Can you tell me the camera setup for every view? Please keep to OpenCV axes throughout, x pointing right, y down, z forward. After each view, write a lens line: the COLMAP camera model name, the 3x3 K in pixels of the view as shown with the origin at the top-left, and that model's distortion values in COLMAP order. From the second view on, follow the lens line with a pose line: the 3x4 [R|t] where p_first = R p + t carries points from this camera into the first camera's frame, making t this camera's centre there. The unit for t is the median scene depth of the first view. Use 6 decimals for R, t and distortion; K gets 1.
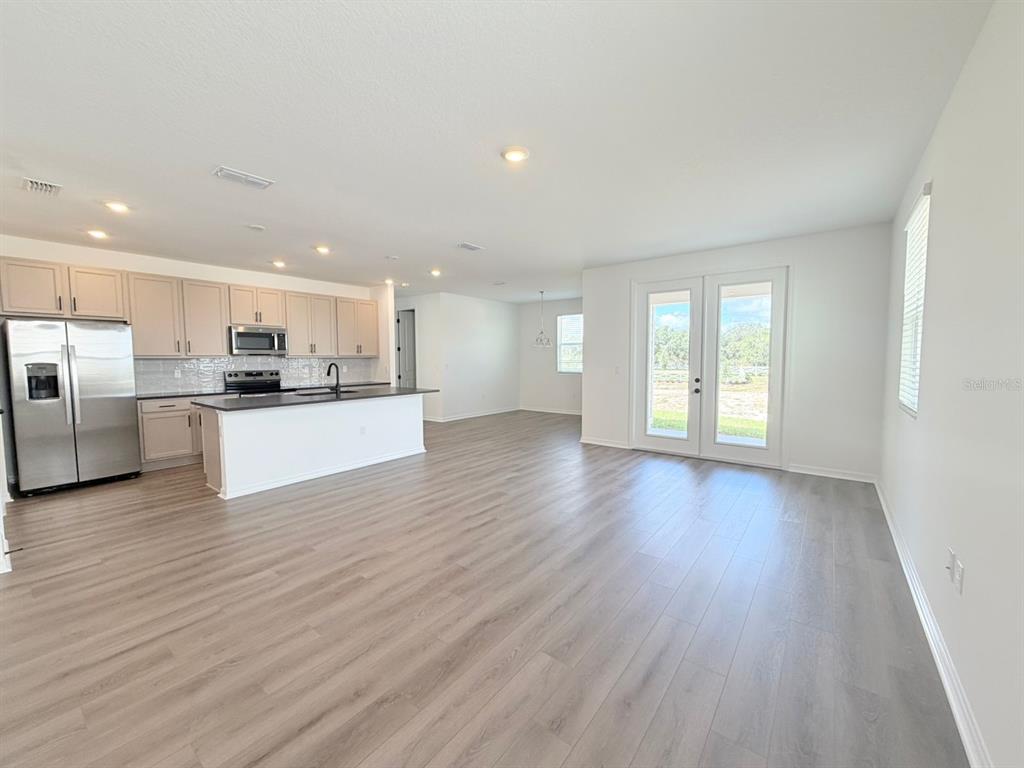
lens RADIAL K [[415.1, 0, 512.7], [0, 415.1, 382.4], [0, 0, 1]] dist [0.003932, 0.000189]
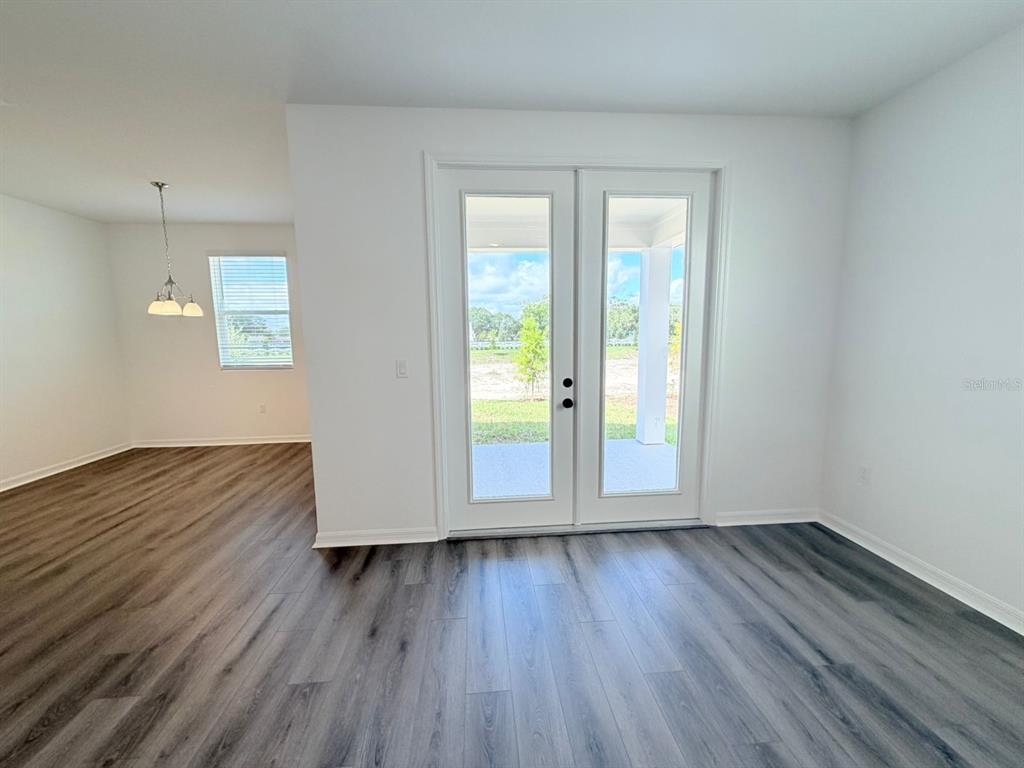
lens RADIAL K [[415.1, 0, 507.9], [0, 415.1, 379.7], [0, 0, 1]] dist [0.003932, 0.000189]
pose [[0.746287, -0.093888, 0.658969, 0.057041], [0.055859, 0.995344, 0.078553, -0.052336], [-0.663276, -0.021813, 0.748057, 0.668249]]
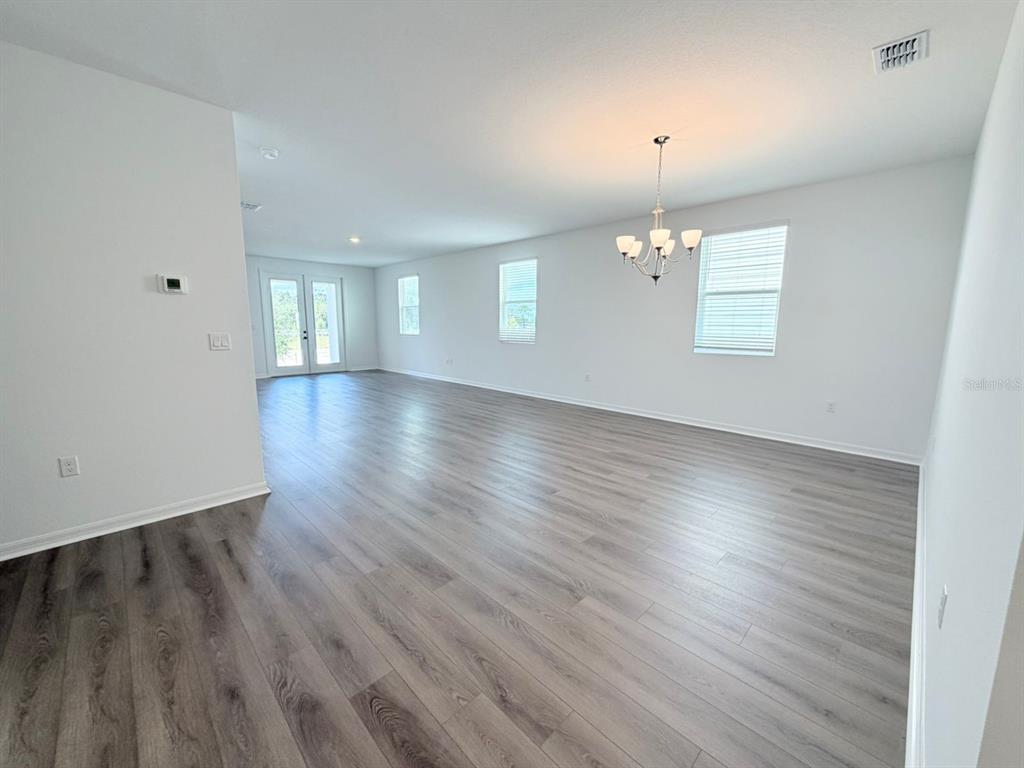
lens RADIAL K [[415.1, 0, 512.3], [0, 415.1, 386.0], [0, 0, 1]] dist [0.003932, 0.000189]
pose [[0.142663, -0.146649, 0.978847, -1.255191], [0.057872, 0.988507, 0.139662, 0.026702], [-0.988078, 0.036723, 0.149510, -0.172405]]
